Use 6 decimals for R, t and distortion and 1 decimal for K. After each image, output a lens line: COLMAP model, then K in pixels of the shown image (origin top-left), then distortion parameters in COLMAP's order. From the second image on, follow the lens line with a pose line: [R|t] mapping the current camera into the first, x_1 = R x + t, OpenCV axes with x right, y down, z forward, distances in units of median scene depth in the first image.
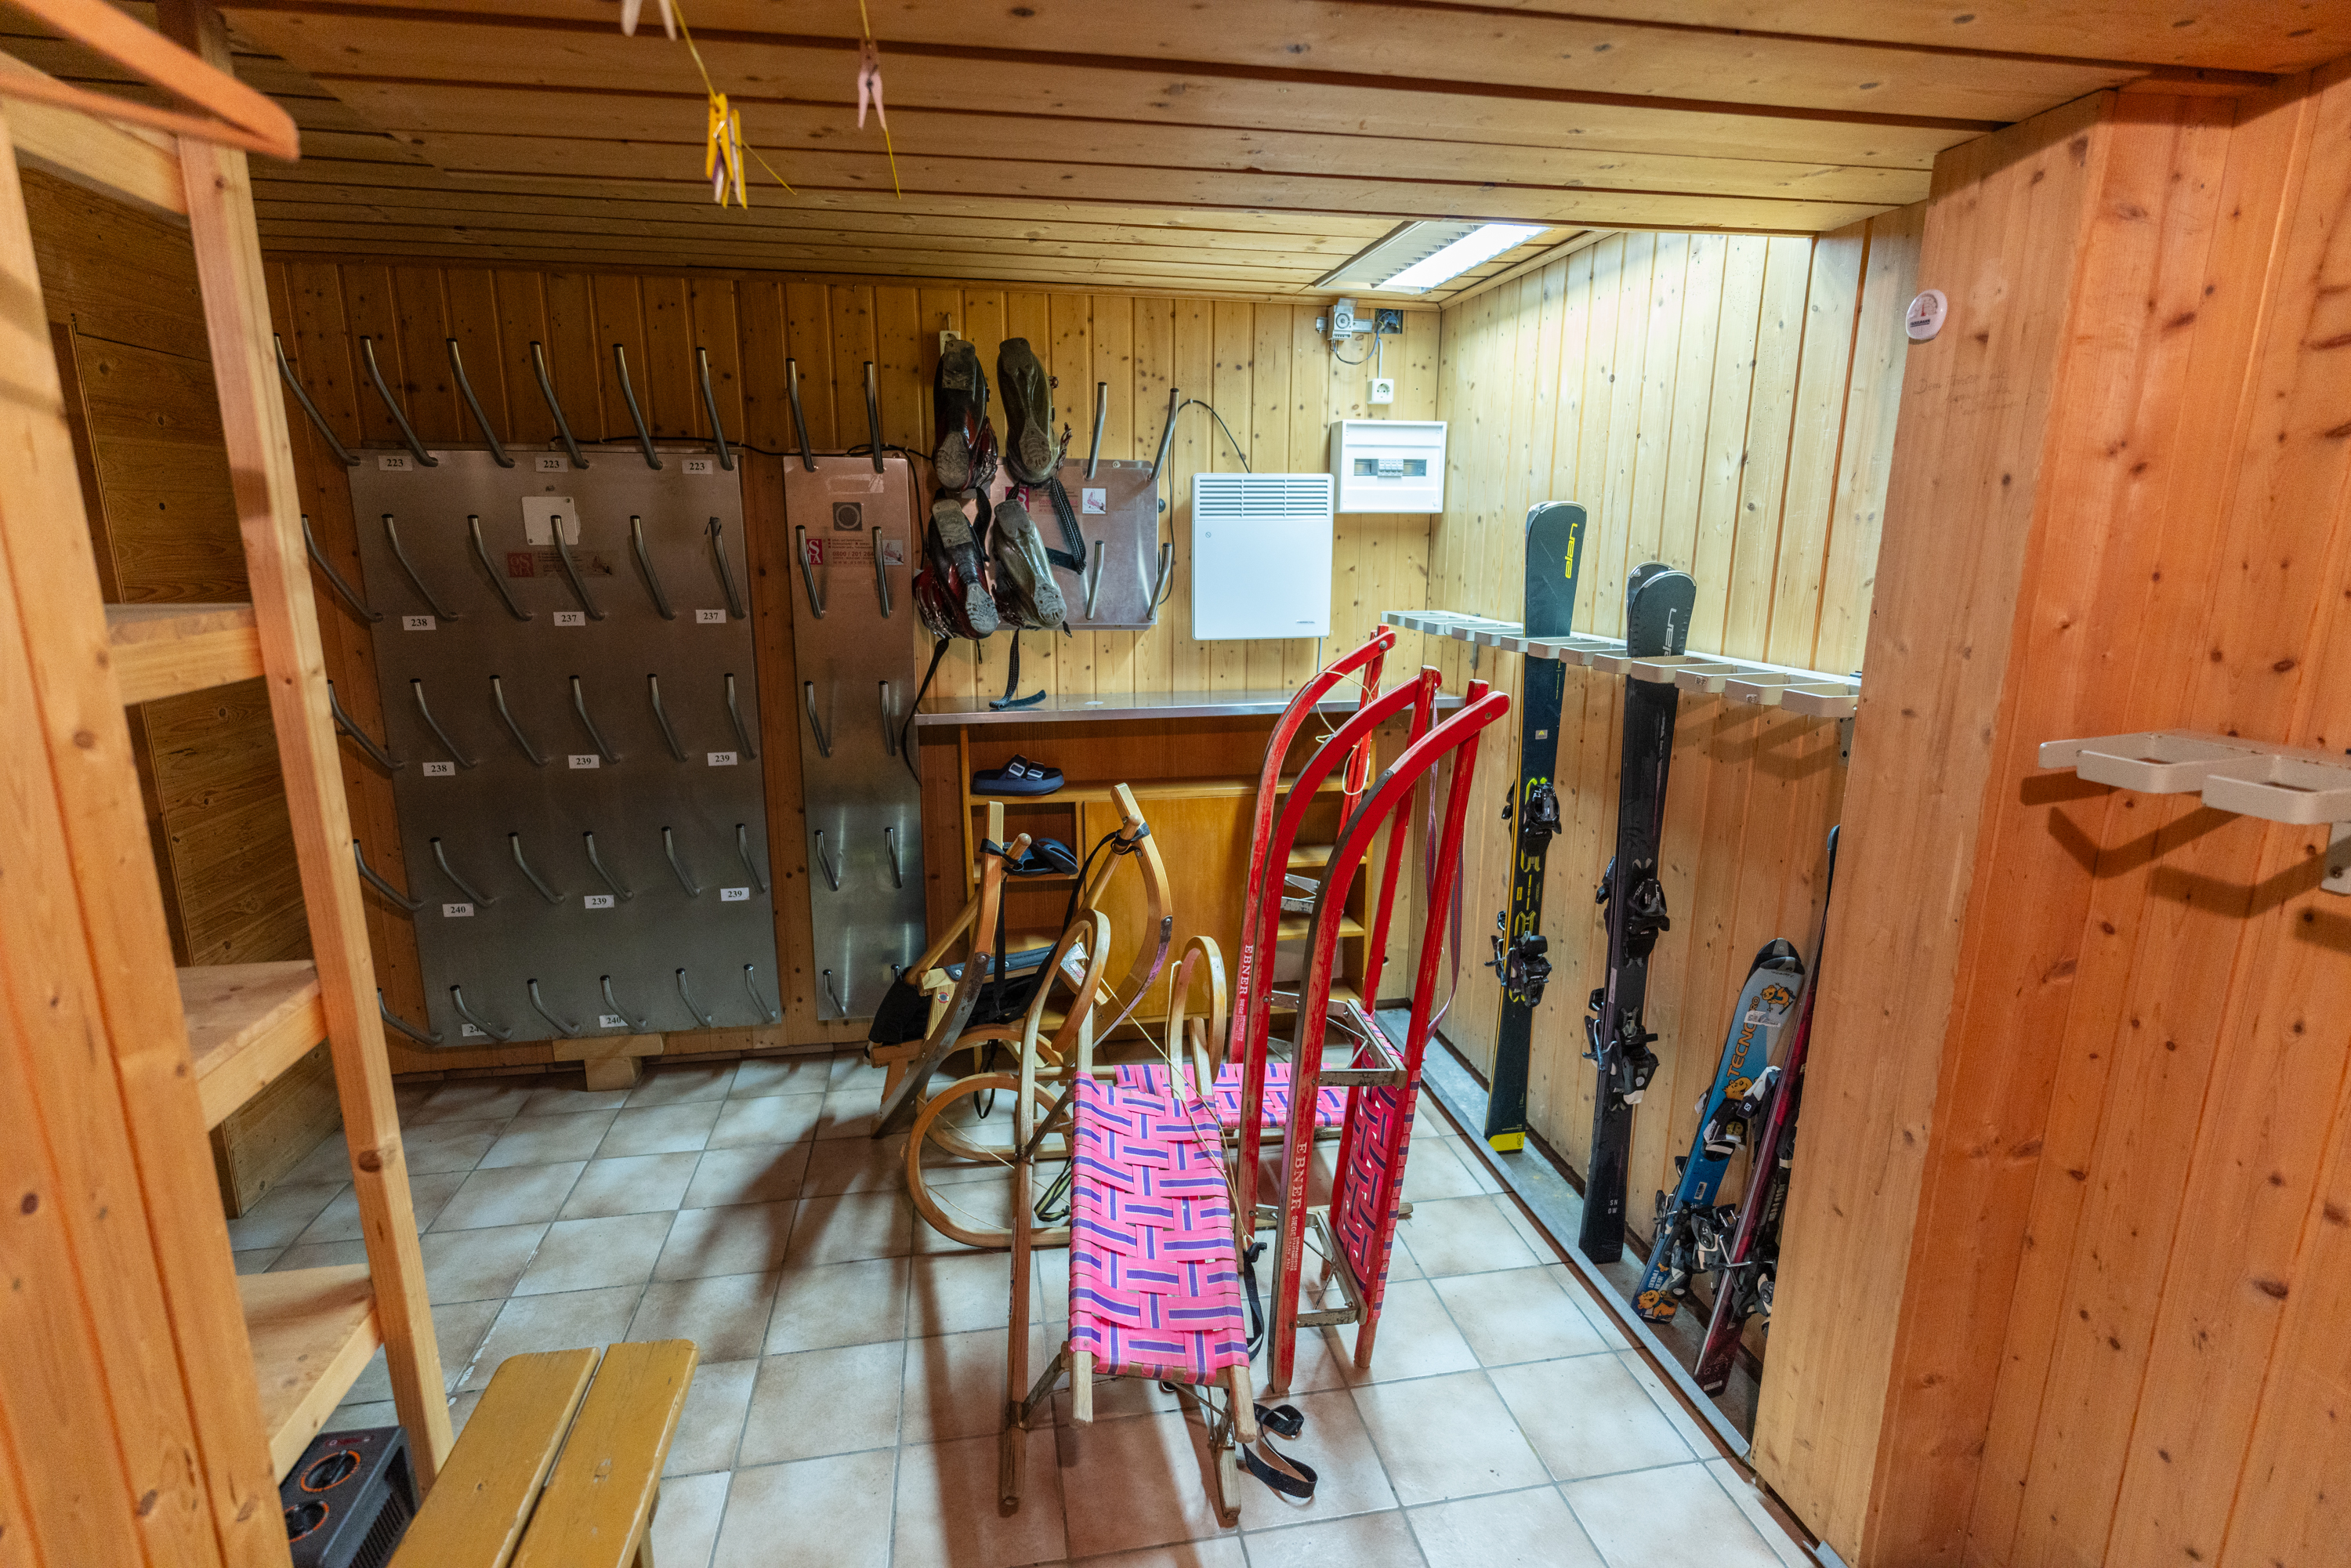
lens RADIAL K [[1142.6, 0, 1175.0], [0, 1142.6, 786.9], [0, 0, 1]] dist [0.002452, -0.000024]
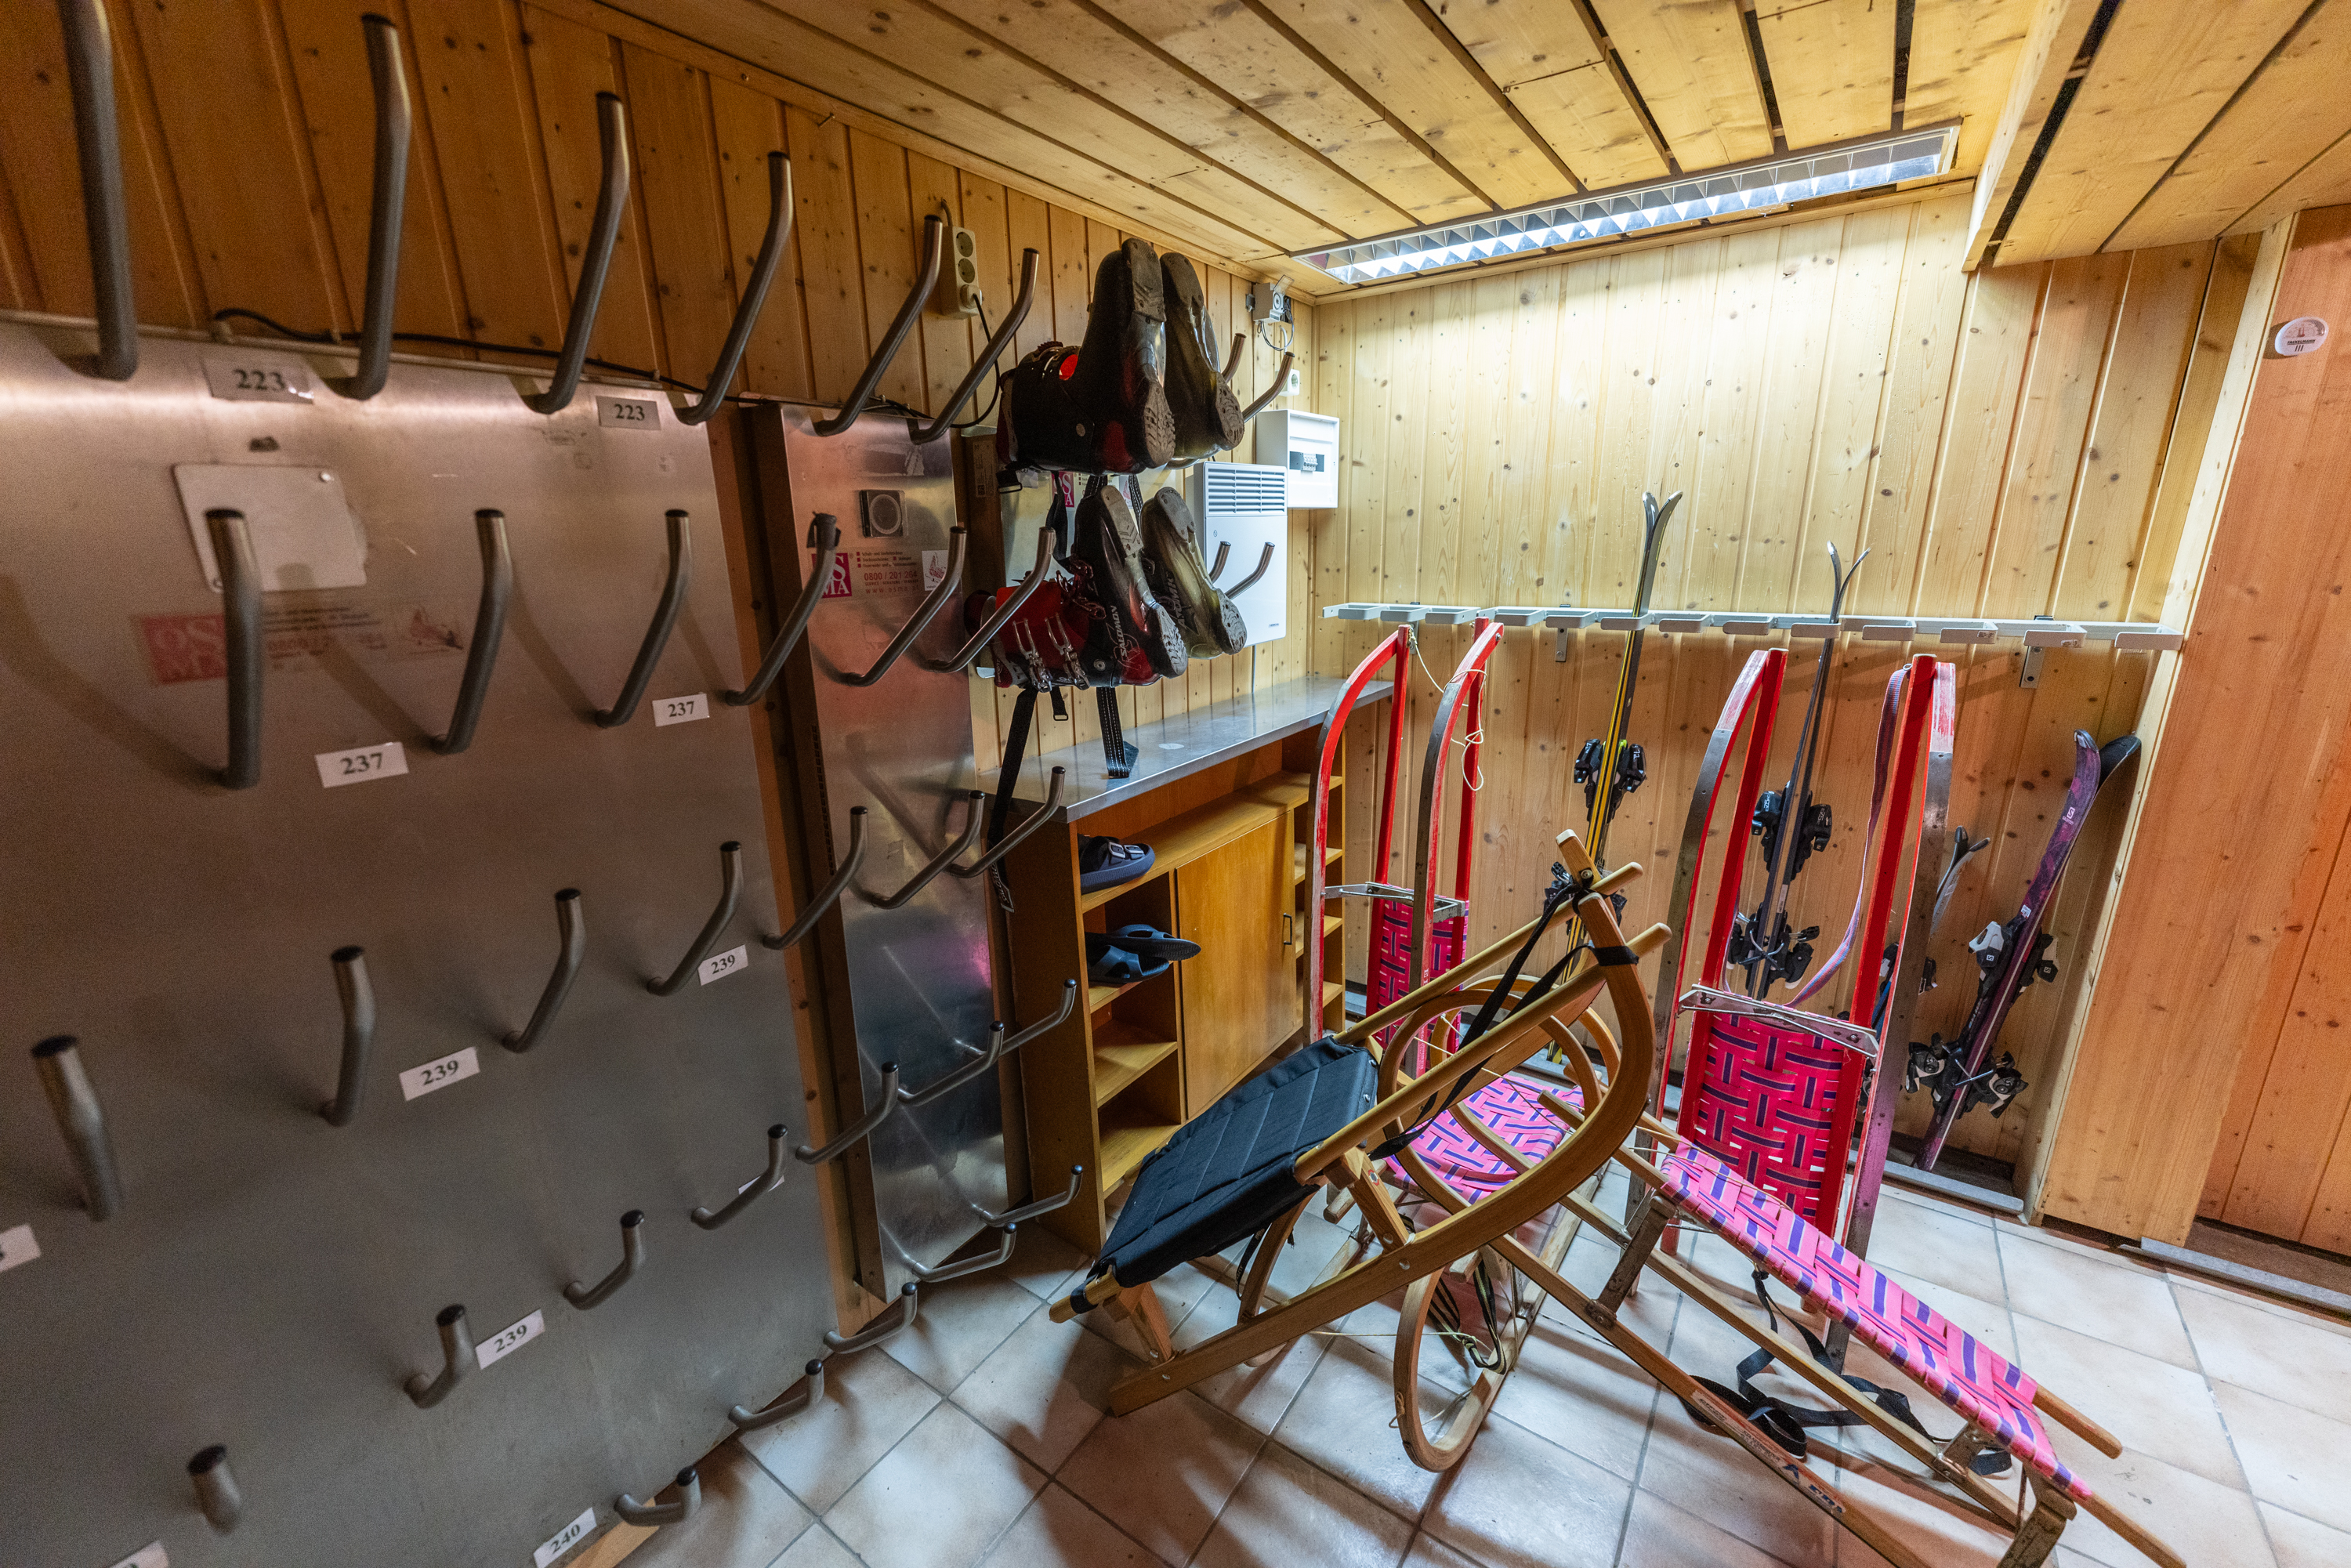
lens RADIAL K [[931.6, 0, 1176.6], [0, 931.6, 785.0], [0, 0, 1]] dist [0.001777, 0.000248]
pose [[0.717216, -0.201602, 0.667051, -0.546600], [0.175715, 0.978626, 0.106840, -0.123959], [-0.674333, 0.040583, 0.737311, 0.548148]]
